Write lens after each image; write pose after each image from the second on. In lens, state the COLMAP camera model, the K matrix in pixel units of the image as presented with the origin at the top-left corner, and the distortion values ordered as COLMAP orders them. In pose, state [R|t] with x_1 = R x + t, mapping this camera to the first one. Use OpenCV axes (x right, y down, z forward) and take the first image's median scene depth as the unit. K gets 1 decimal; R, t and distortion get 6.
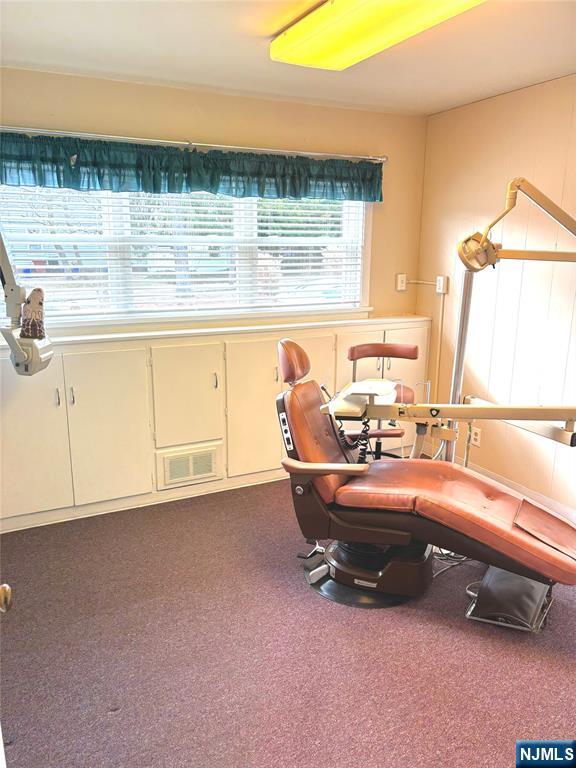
lens RADIAL K [[581.8, 0, 286.0], [0, 581.8, 381.4], [0, 0, 1]] dist [0.045396, -0.020406]
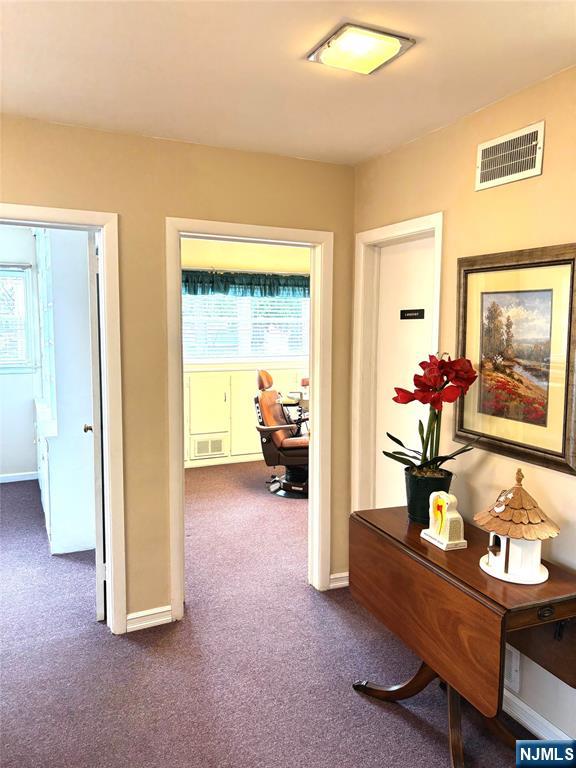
lens RADIAL K [[581.8, 0, 288.3], [0, 581.8, 384.7], [0, 0, 1]] dist [0.045396, -0.020406]
pose [[0.999792, 0.004080, -0.019985, 0.109317], [-0.006550, 0.992117, -0.125144, 0.185815], [0.019317, 0.125249, 0.991937, -0.770175]]
